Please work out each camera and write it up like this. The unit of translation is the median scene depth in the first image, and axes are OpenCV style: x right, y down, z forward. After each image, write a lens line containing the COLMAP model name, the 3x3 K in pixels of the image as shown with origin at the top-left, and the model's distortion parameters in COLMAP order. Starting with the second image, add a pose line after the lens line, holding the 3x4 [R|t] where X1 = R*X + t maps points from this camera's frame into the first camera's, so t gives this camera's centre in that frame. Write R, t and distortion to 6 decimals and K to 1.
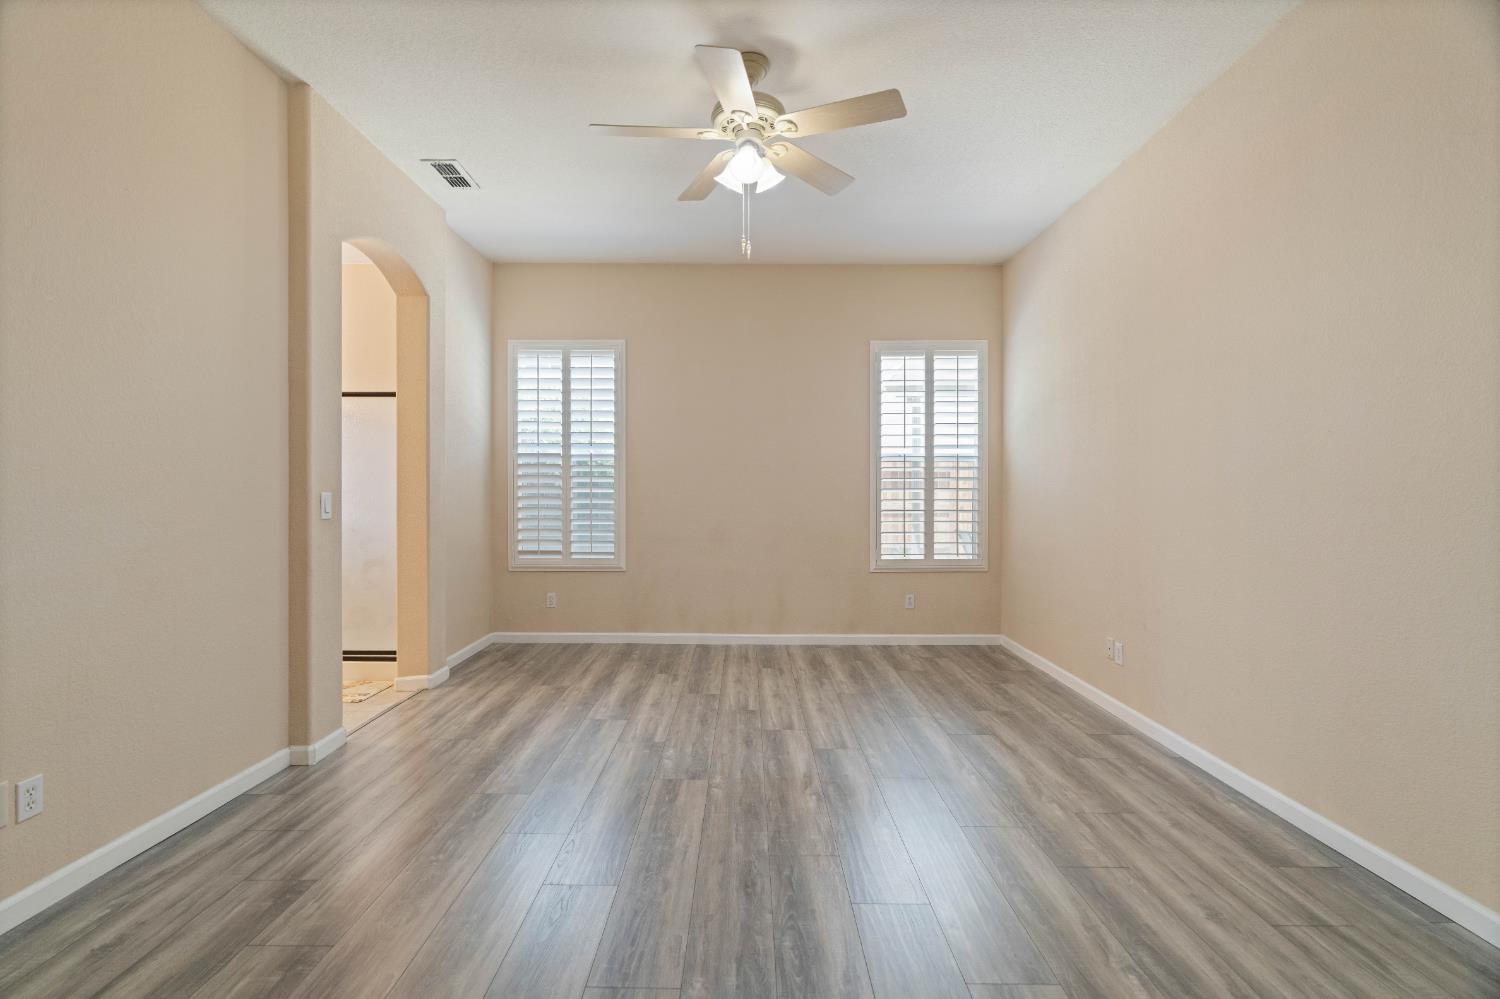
lens RADIAL K [[681.8, 0, 754.8], [0, 681.8, 495.6], [0, 0, 1]] dist [-0.001679, 0.000637]
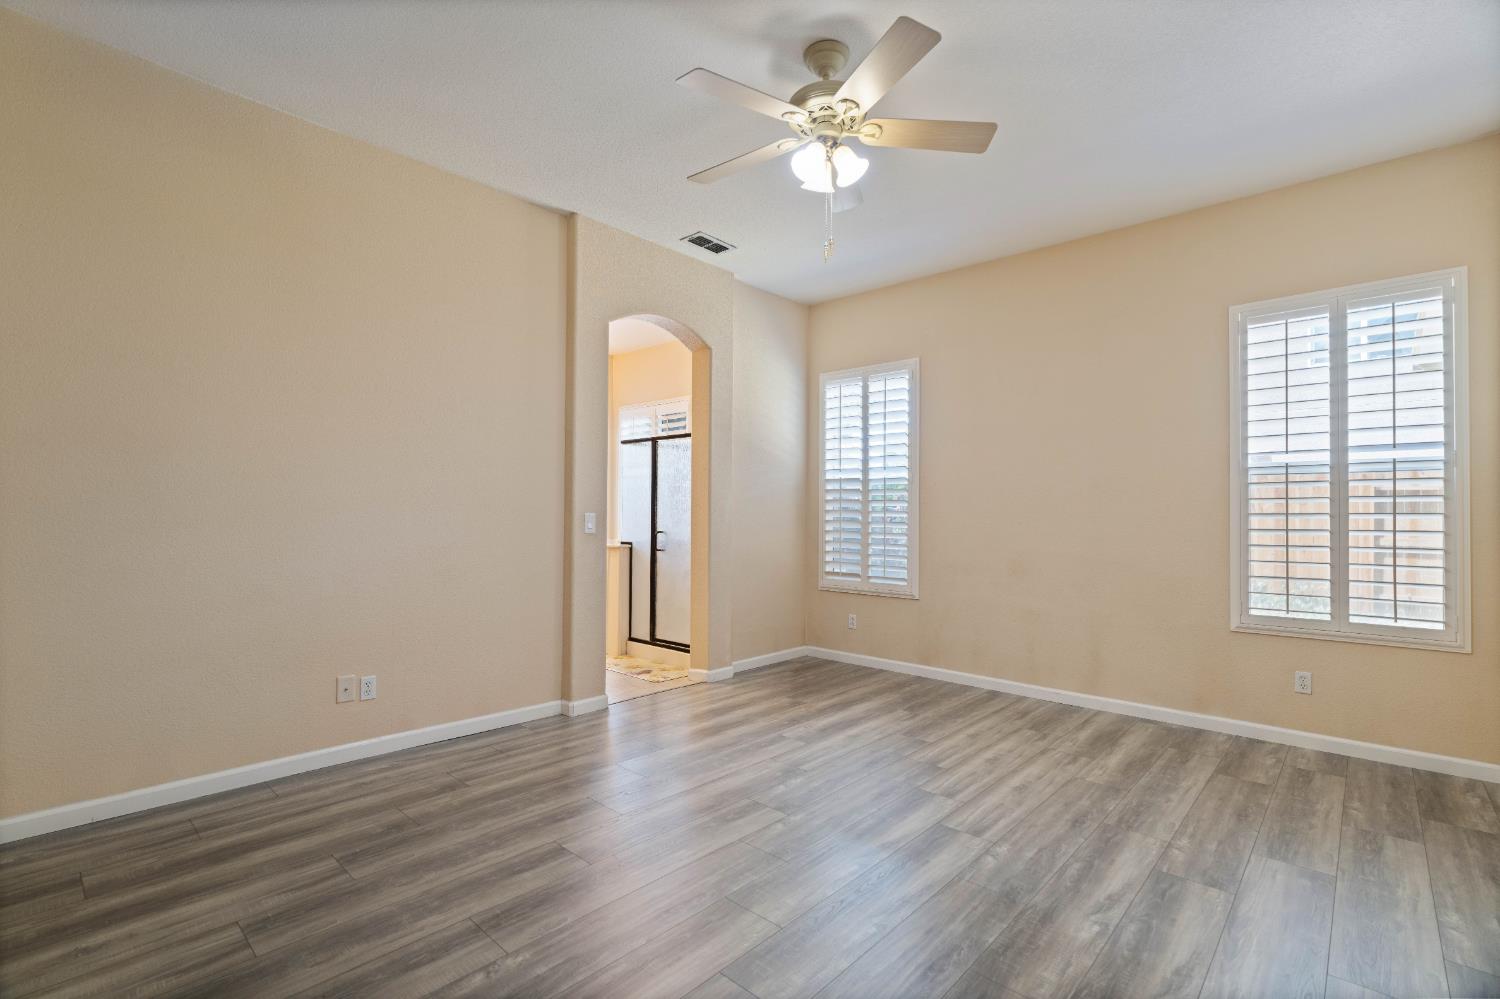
lens RADIAL K [[687.7, 0, 745.3], [0, 687.7, 511.2], [0, 0, 1]] dist [-0.003513, -0.000040]
pose [[0.730348, -0.000583, -0.683075, 0.418257], [-0.011191, 0.999855, -0.012819, 0.003644], [0.682983, 0.017007, 0.730236, 0.190568]]
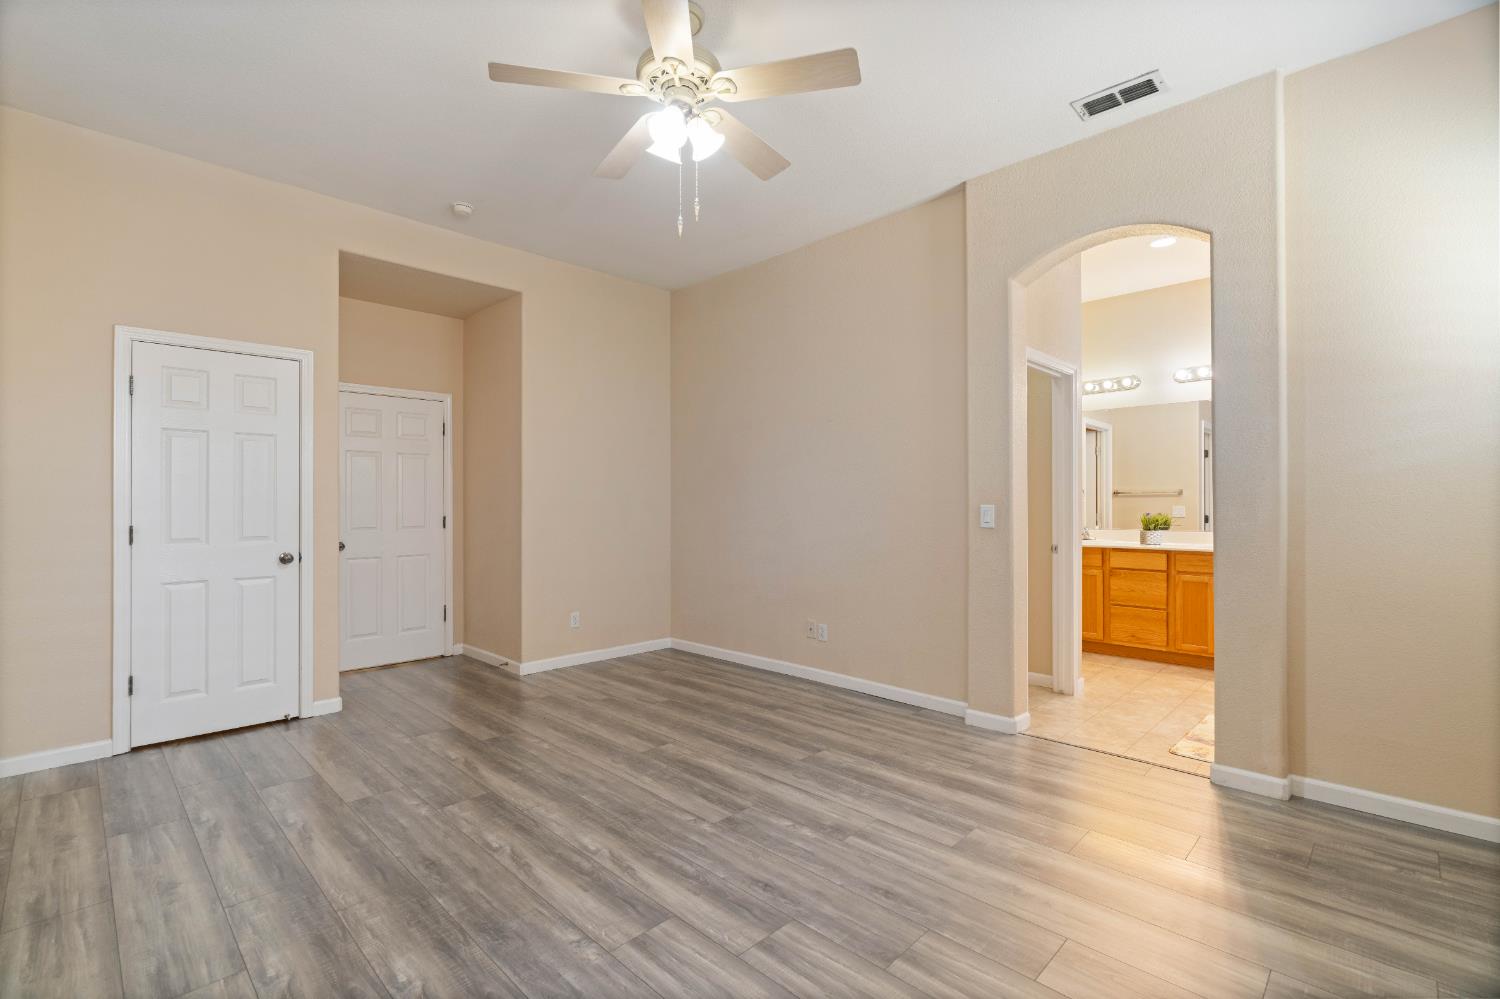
lens RADIAL K [[683.6, 0, 747.0], [0, 683.6, 502.7], [0, 0, 1]] dist [-0.003082, -0.000139]
pose [[-0.714556, -0.002464, -0.699574, 0.410515], [-0.004059, 0.999992, 0.000625, -0.007250], [0.699566, 0.003286, -0.714560, 1.286475]]
